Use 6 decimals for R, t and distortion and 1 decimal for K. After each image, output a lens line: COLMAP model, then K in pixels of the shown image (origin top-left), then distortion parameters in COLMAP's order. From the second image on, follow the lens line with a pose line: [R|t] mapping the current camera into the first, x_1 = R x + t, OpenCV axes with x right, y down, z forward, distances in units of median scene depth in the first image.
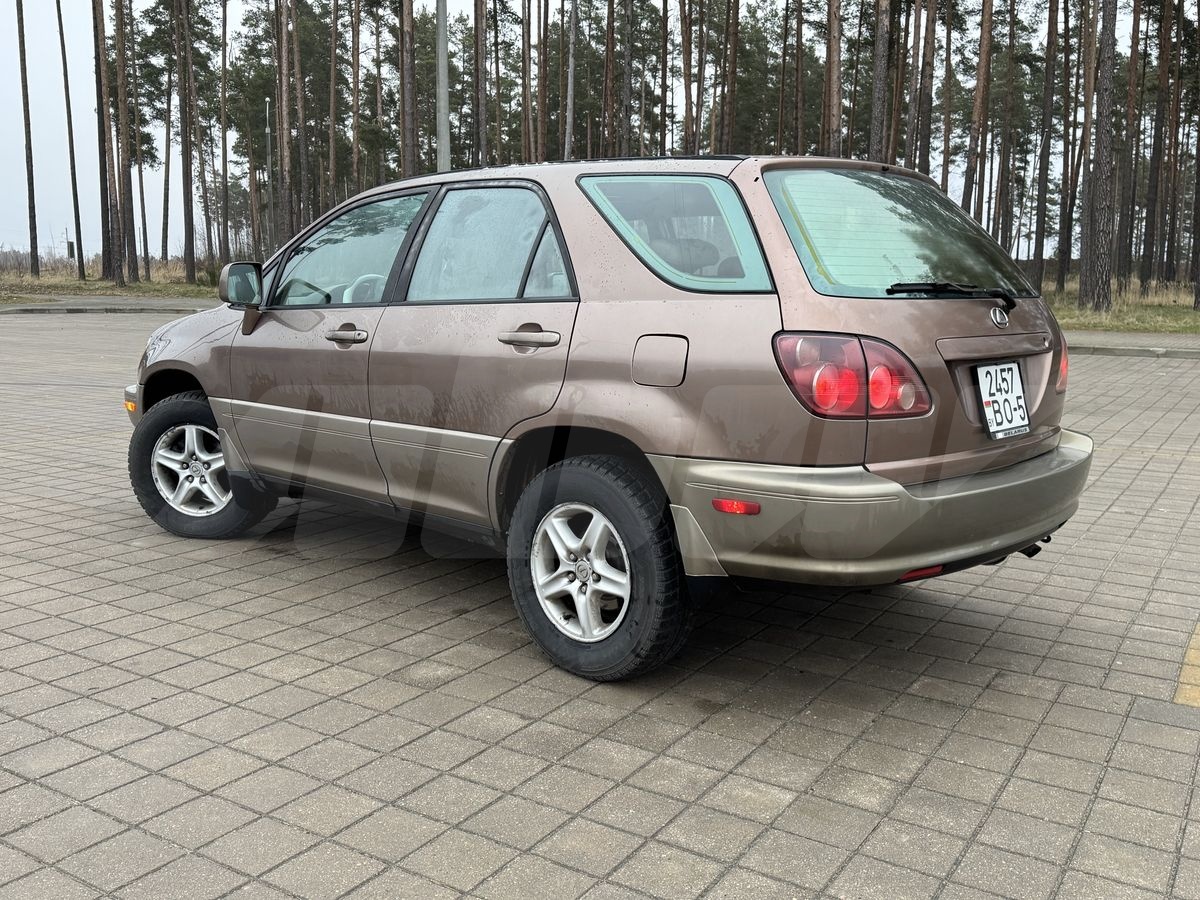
lens RADIAL K [[1085.3, 0, 597.8], [0, 1085.3, 448.3], [0, 0, 1]] dist [0.185794, -0.371945]
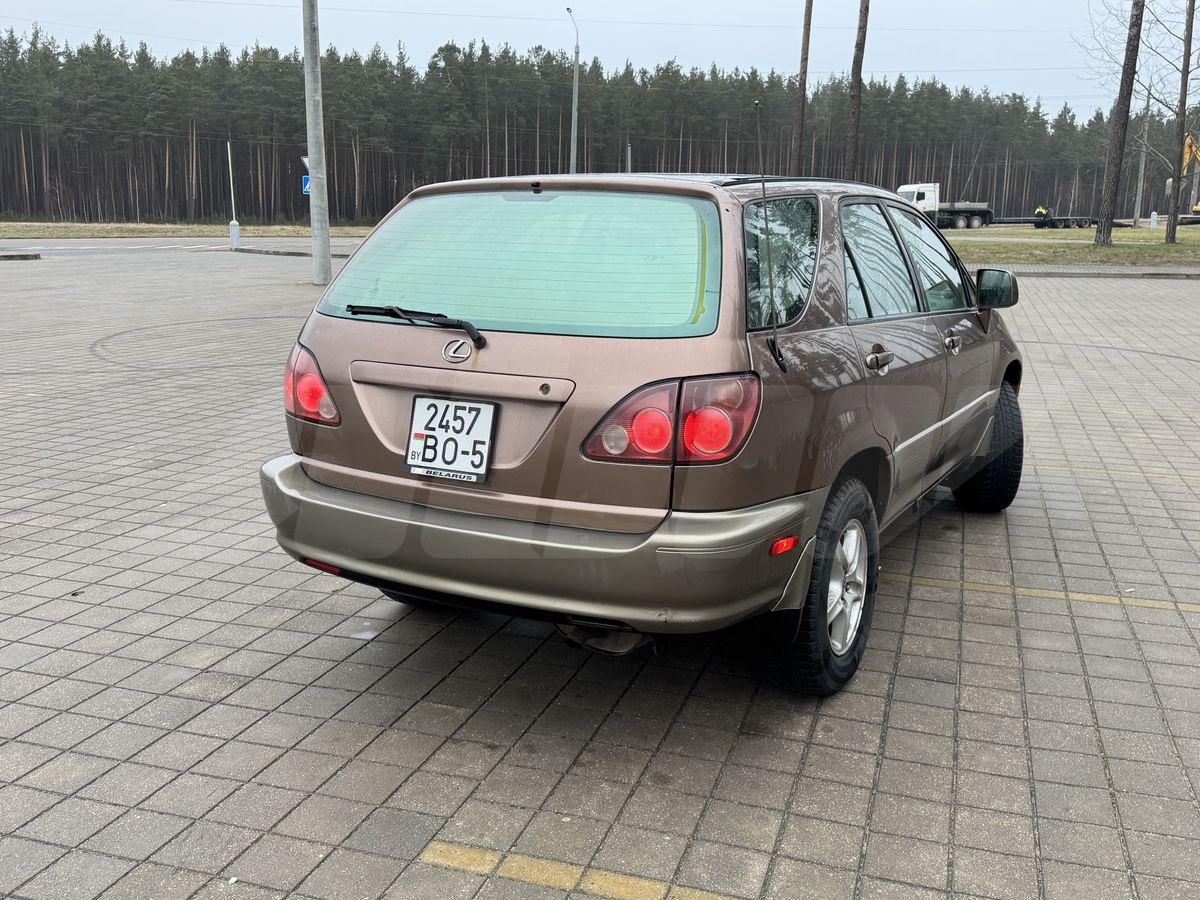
lens RADIAL K [[1085.3, 0, 597.8], [0, 1085.3, 448.3], [0, 0, 1]] dist [0.185794, -0.371945]
pose [[0.241413, 0.184025, -0.952814, 1.269672], [-0.148930, 0.977249, 0.151010, -0.192434], [0.958926, 0.105447, 0.263327, 0.874978]]
